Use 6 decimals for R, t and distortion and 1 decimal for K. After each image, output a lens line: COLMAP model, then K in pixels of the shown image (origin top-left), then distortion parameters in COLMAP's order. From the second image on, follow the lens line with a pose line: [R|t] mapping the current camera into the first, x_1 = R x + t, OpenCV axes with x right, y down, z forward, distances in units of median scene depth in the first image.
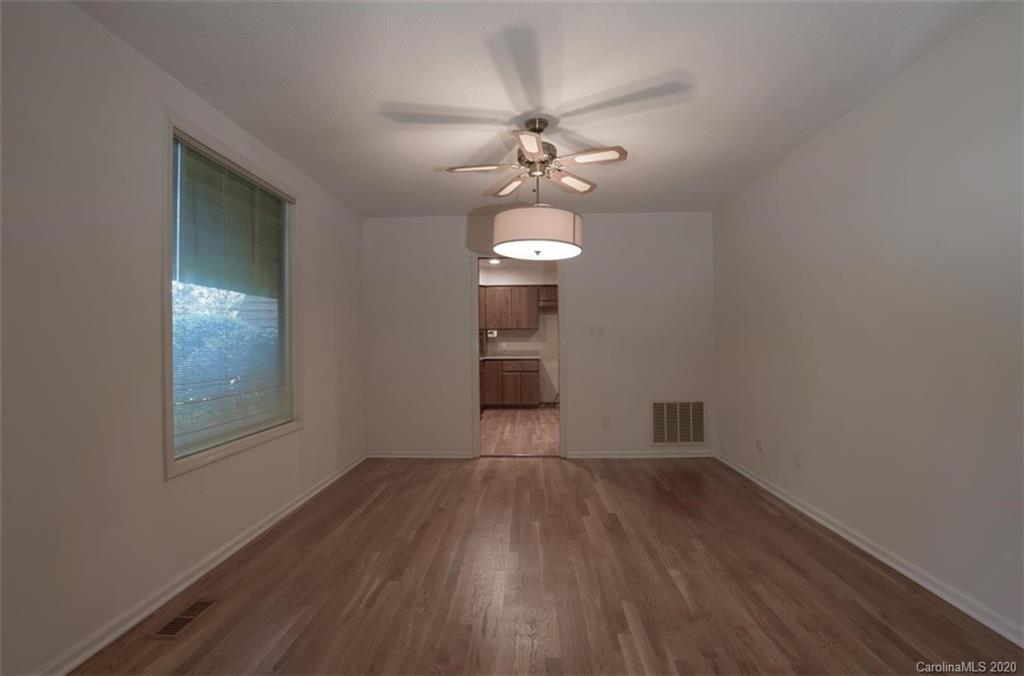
lens RADIAL K [[480.3, 0, 512.0], [0, 480.3, 338.0], [0, 0, 1]] dist [-0.000643, -0.000021]
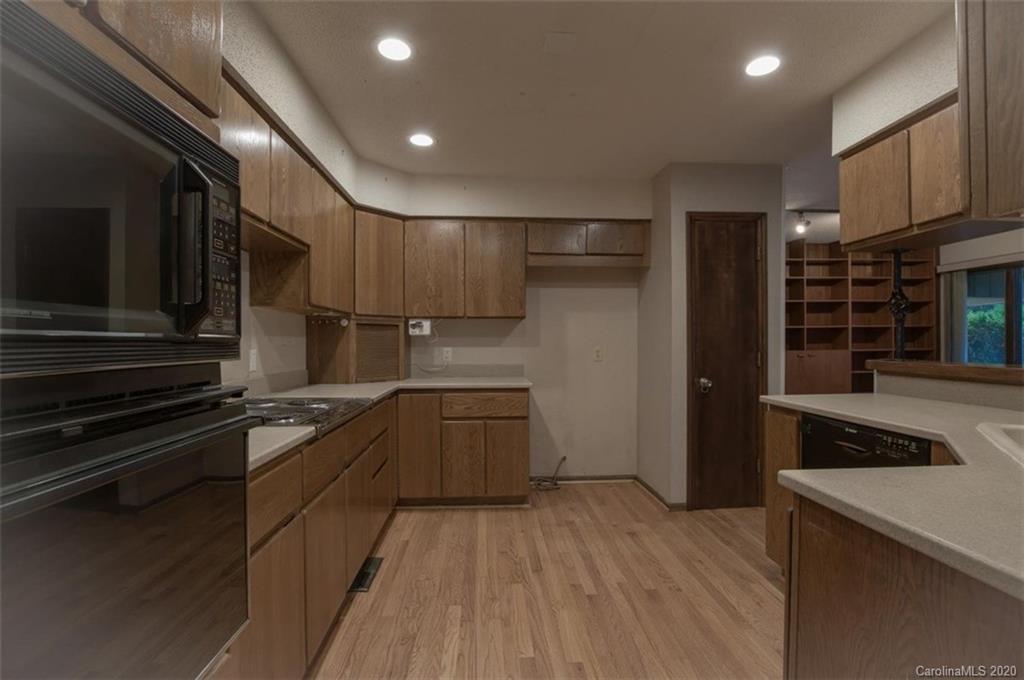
lens RADIAL K [[480.3, 0, 512.0], [0, 480.3, 340.0], [0, 0, 1]] dist [-0.000643, -0.000021]
pose [[0.995243, 0.007288, 0.097153, 0.000157], [-0.007819, 0.999956, 0.005089, -0.000619], [-0.097112, -0.005825, 0.995256, 0.557910]]
